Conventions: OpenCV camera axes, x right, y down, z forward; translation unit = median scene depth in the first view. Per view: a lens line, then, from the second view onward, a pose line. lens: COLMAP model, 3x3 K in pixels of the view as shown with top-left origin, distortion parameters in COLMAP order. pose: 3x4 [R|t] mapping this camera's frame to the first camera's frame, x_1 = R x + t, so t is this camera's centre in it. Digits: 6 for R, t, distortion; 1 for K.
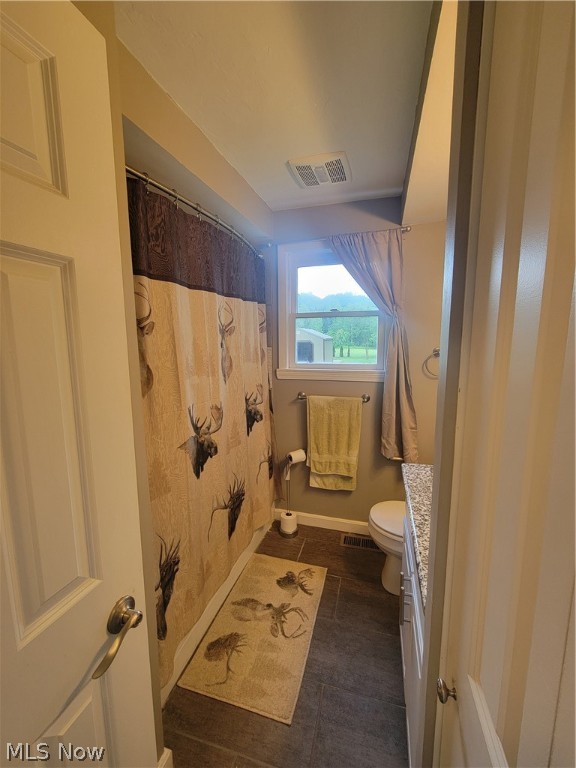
lens RADIAL K [[312.3, 0, 291.5], [0, 312.3, 382.6], [0, 0, 1]] dist [0.001977, -0.001741]
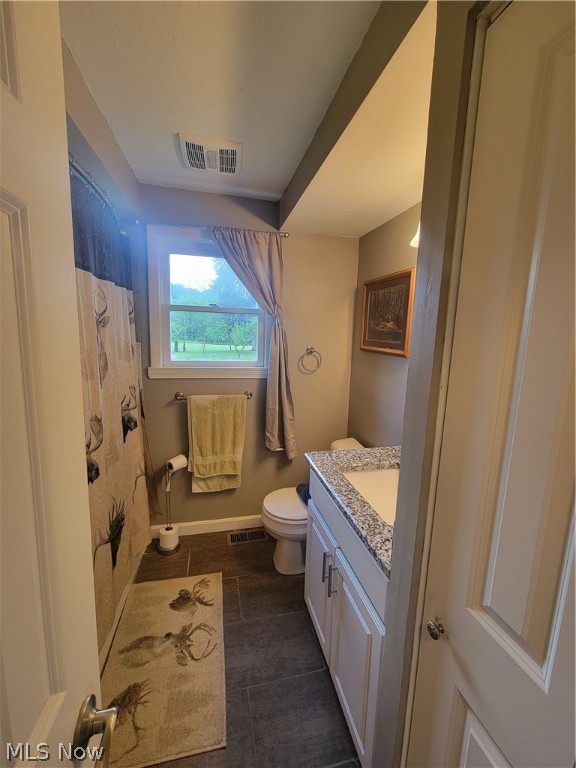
lens RADIAL K [[312.3, 0, 289.3], [0, 312.3, 382.7], [0, 0, 1]] dist [0.001977, -0.001741]
pose [[0.869356, -0.039994, 0.492566, -0.159405], [0.031830, 0.999182, 0.024949, -0.011884], [-0.493161, -0.006011, 0.869917, 0.056727]]
